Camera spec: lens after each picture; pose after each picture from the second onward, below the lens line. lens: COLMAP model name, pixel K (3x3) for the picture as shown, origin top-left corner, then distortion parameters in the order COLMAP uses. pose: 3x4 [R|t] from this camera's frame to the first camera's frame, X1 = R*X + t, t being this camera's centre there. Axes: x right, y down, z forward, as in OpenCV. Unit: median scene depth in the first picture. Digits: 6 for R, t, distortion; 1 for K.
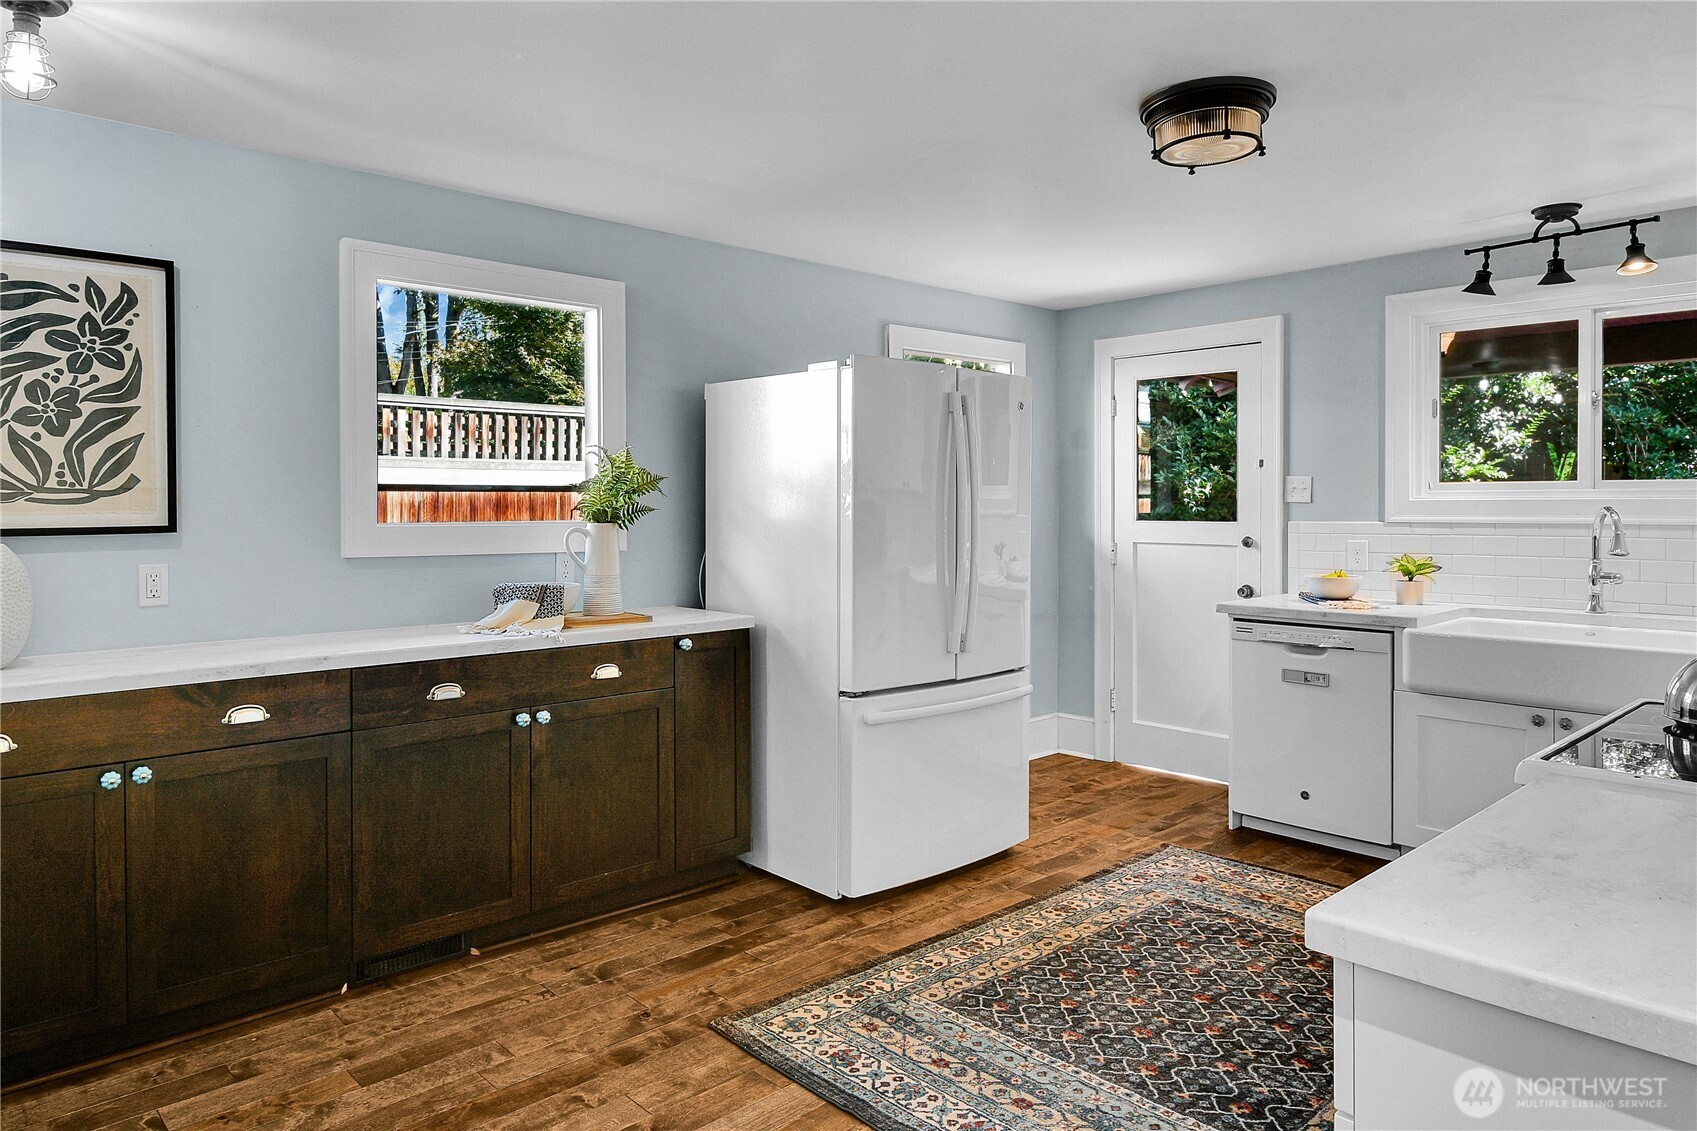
lens RADIAL K [[1081.3, 0, 849.8], [0, 1081.3, 534.9], [0, 0, 1]] dist [-0.002252, -0.002180]
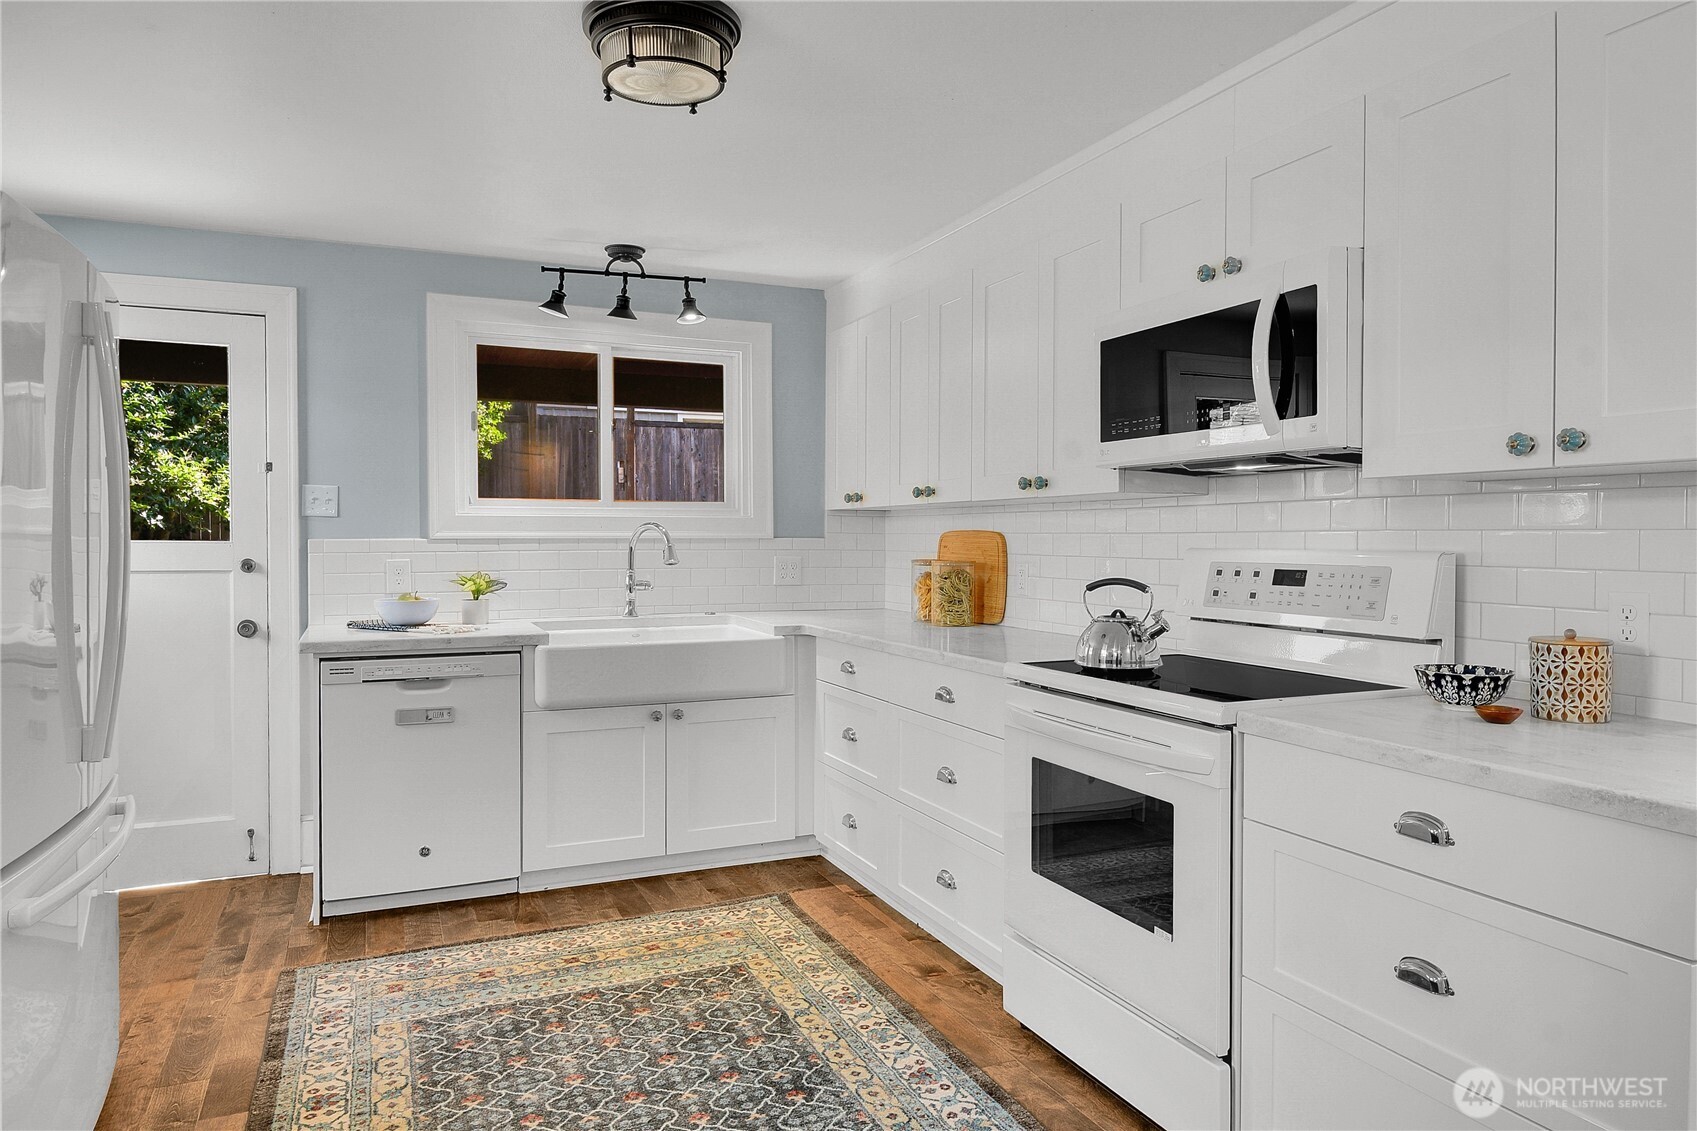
lens RADIAL K [[1065.7, 0, 848.5], [0, 1065.7, 565.5], [0, 0, 1]] dist [0.000825, -0.000912]
pose [[0.324433, -0.022192, 0.945648, -0.291094], [0.025591, 0.999565, 0.014677, 0.007892], [-0.945563, 0.019438, 0.324859, 0.424526]]
